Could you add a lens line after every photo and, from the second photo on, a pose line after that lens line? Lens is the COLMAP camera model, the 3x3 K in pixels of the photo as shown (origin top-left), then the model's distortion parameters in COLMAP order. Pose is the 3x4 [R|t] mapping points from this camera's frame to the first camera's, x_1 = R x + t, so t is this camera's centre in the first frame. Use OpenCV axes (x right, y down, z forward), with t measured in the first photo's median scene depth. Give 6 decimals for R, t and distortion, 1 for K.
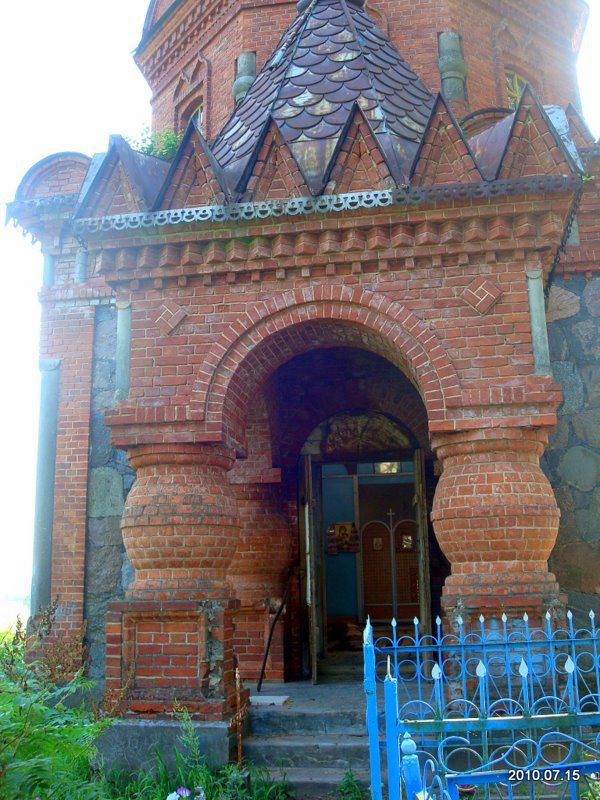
lens RADIAL K [[821.8, 0, 300.0], [0, 821.8, 400.0], [0, 0, 1]] dist [-0.108512, -0.014134]
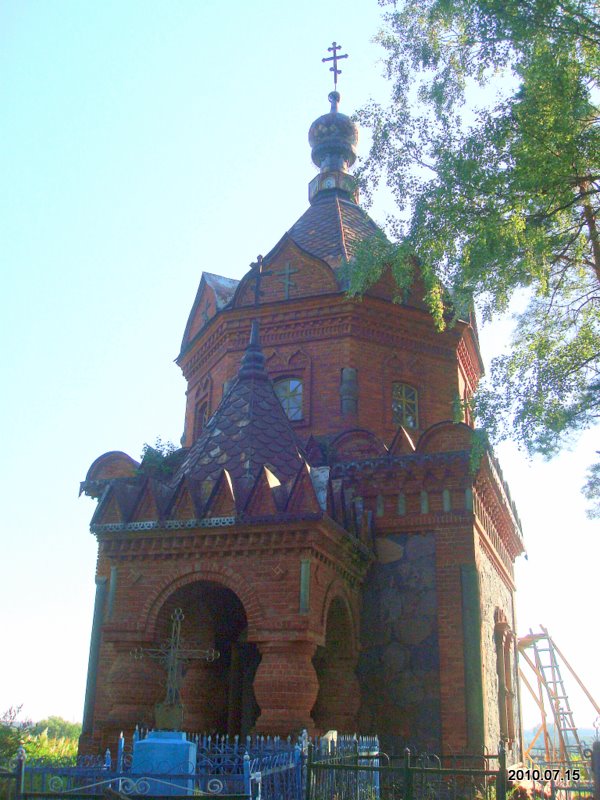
lens RADIAL K [[821.8, 0, 300.0], [0, 821.8, 400.0], [0, 0, 1]] dist [-0.108512, -0.014134]
pose [[0.984513, -0.023095, -0.173782, 0.607561], [-0.007671, 0.984660, -0.174316, -0.185190], [0.175142, 0.172949, 0.969234, -0.947158]]
